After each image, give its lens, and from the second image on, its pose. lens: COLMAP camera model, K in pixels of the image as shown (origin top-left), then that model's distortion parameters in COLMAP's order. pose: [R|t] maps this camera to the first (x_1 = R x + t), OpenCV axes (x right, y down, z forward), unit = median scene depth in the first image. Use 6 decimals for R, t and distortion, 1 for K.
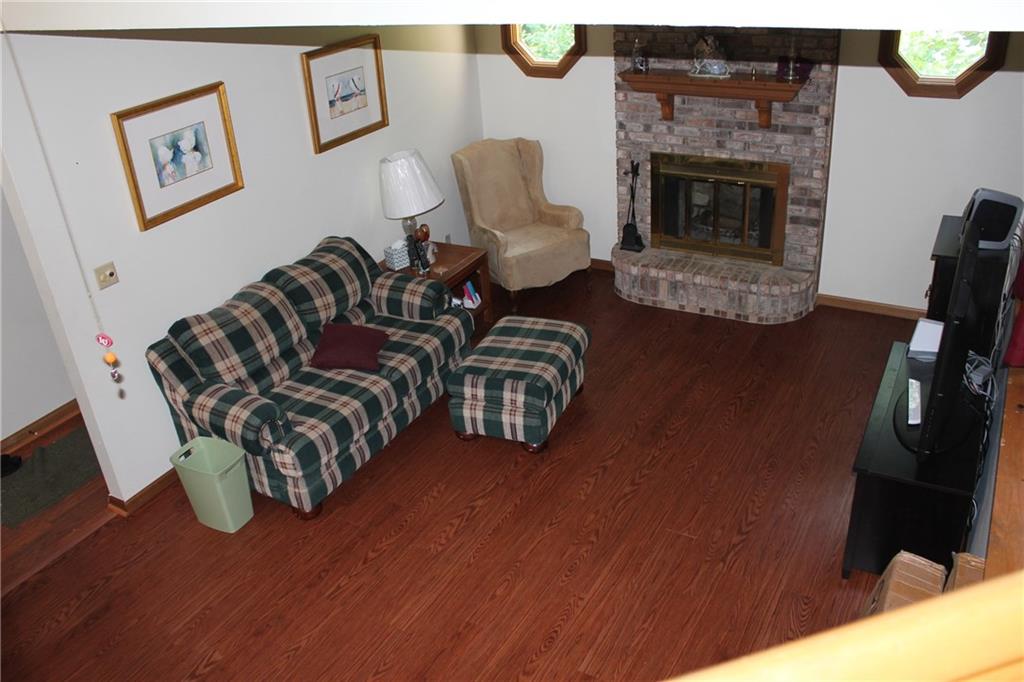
lens RADIAL K [[855.1, 0, 512.0], [0, 855.1, 341.0], [0, 0, 1]] dist [-0.171406, 0.162982]
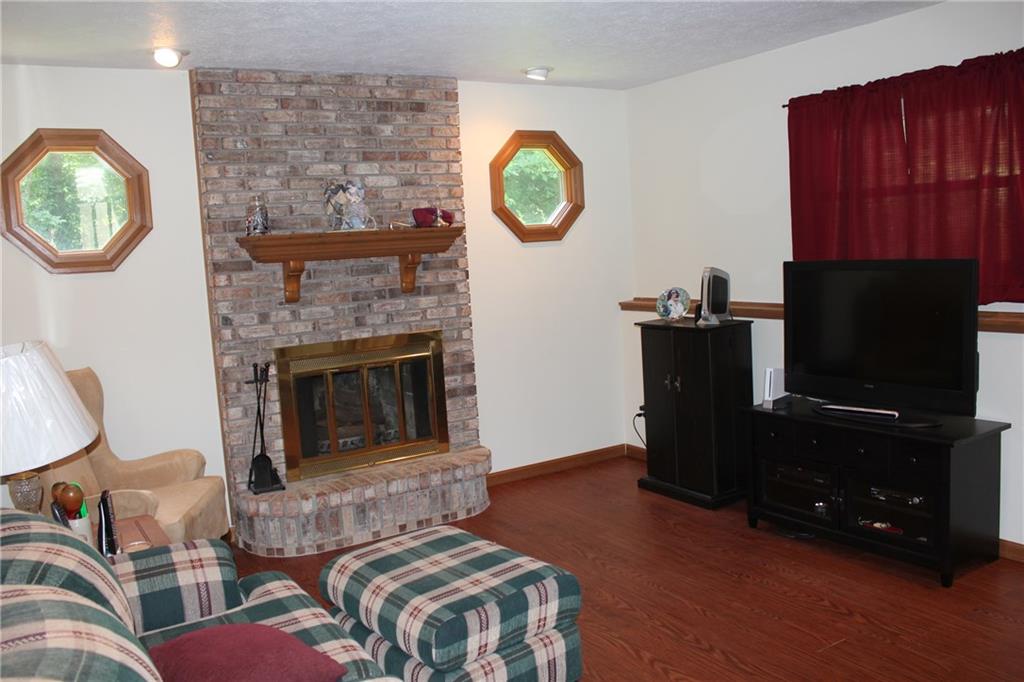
lens RADIAL K [[855.1, 0, 512.0], [0, 855.1, 341.0], [0, 0, 1]] dist [-0.171406, 0.162982]
pose [[0.480305, -0.053652, 0.875459, -0.444425], [0.433539, 0.882193, -0.183789, -0.002497], [-0.762464, 0.467821, 0.446982, 0.583114]]
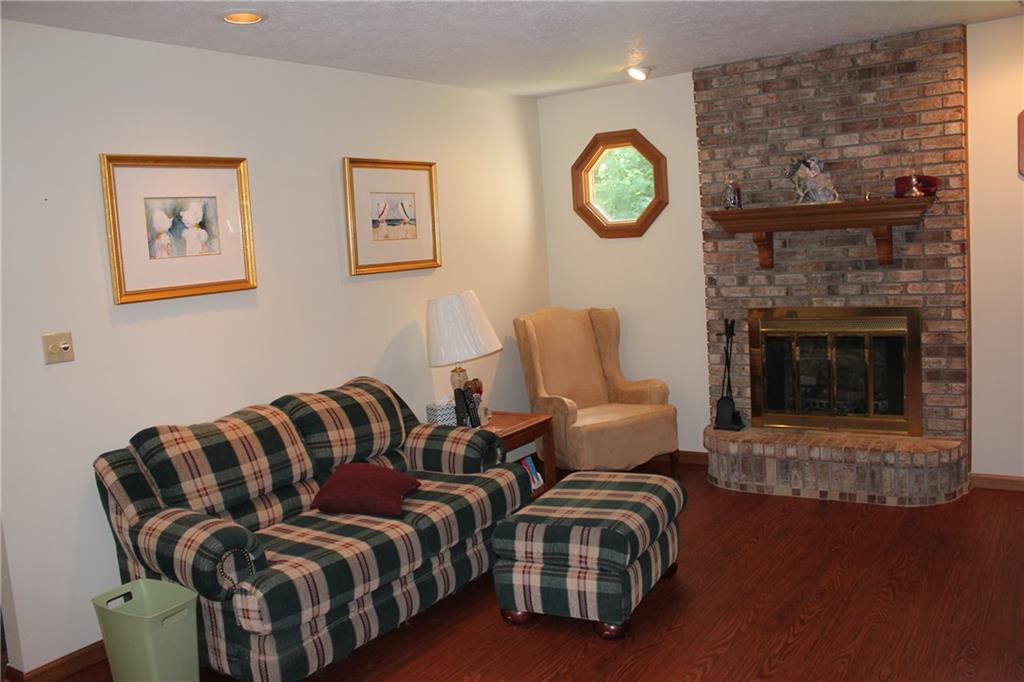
lens RADIAL K [[855.1, 0, 512.0], [0, 855.1, 341.0], [0, 0, 1]] dist [-0.171406, 0.162982]
pose [[0.996572, 0.010019, -0.082123, -0.001331], [-0.038789, 0.933362, -0.356834, 0.136045], [0.073076, 0.358796, 0.930551, 0.240269]]
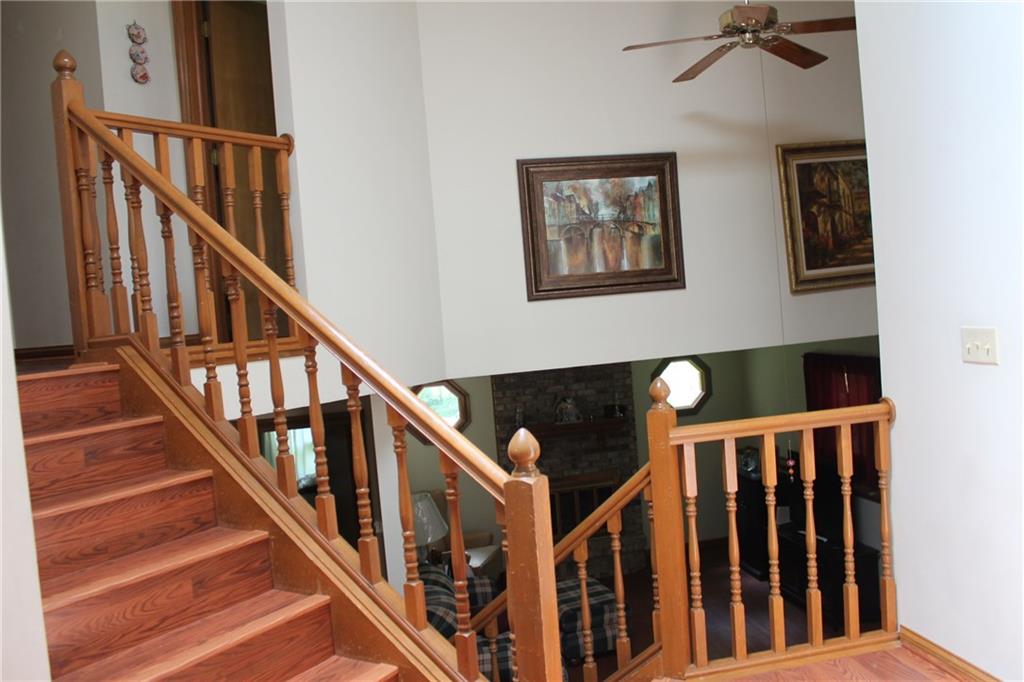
lens RADIAL K [[855.1, 0, 512.0], [0, 855.1, 341.0], [0, 0, 1]] dist [-0.171406, 0.162982]
pose [[0.762507, -0.017396, 0.646746, -0.941125], [0.327706, 0.872304, -0.362898, 0.107219], [-0.557846, 0.488655, 0.670839, -0.114454]]
